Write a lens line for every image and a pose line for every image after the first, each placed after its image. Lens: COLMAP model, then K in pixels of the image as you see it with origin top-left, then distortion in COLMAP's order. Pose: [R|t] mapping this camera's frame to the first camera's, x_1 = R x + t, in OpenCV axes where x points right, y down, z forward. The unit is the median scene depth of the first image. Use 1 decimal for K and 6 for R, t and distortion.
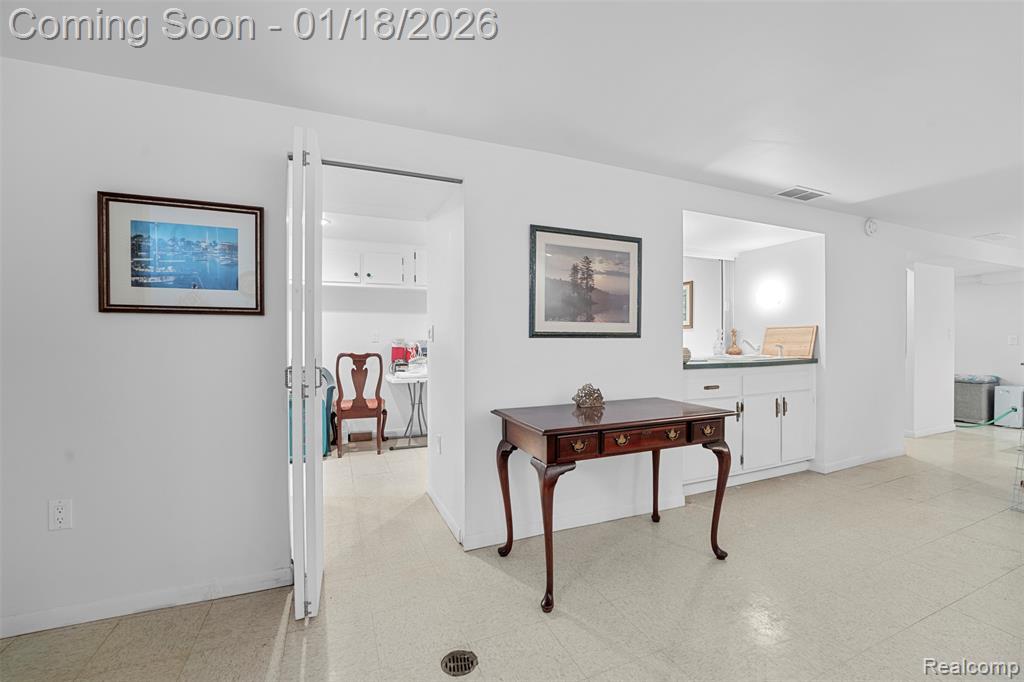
lens RADIAL K [[429.0, 0, 512.0], [0, 429.0, 341.0], [0, 0, 1]] dist [-0.022485, -0.000097]
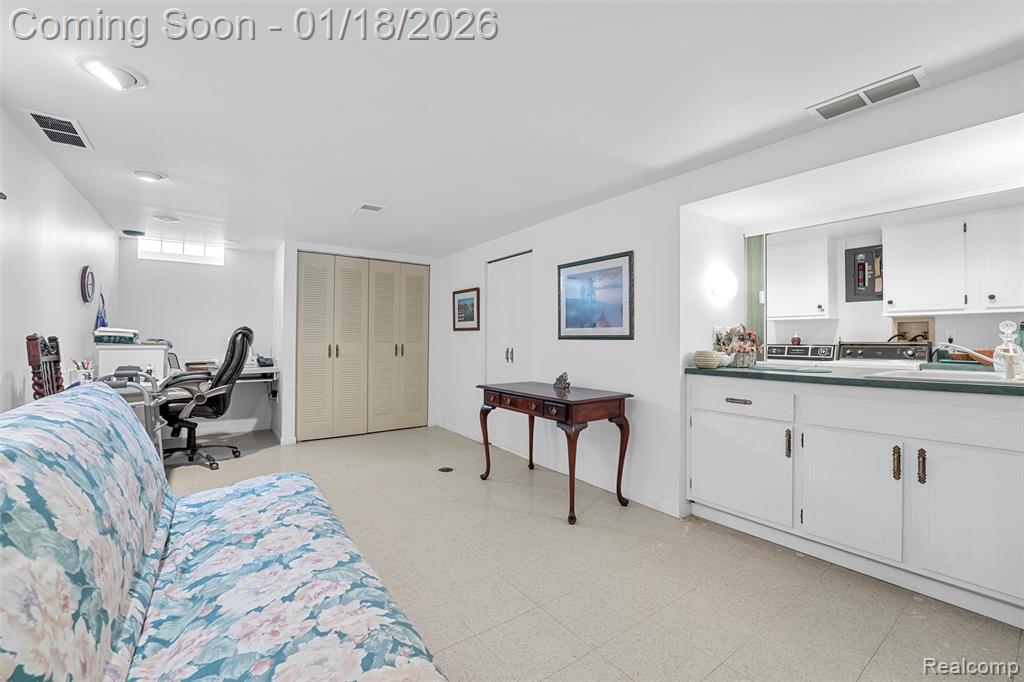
lens RADIAL K [[420.9, 0, 512.0], [0, 420.9, 341.0], [0, 0, 1]] dist [-0.001906, -0.000110]
pose [[0.224524, 0.004102, -0.974460, 1.376513], [-0.009618, 0.999952, 0.001993, -0.003735], [0.974421, 0.008925, 0.224553, 0.474959]]
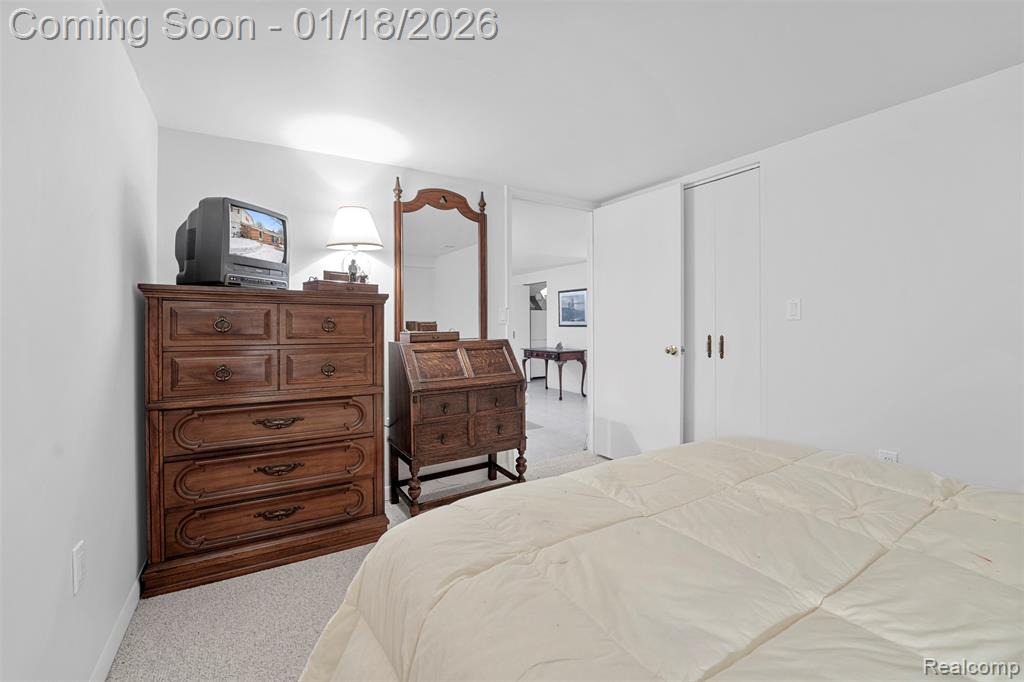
lens RADIAL K [[423.8, 0, 513.4], [0, 423.8, 347.7], [0, 0, 1]] dist [-0.002105, -0.000162]
pose [[0.157880, 0.048176, -0.986282, 2.923420], [0.003900, 0.998771, 0.049410, -0.009231], [0.987451, -0.011647, 0.157498, 0.158033]]
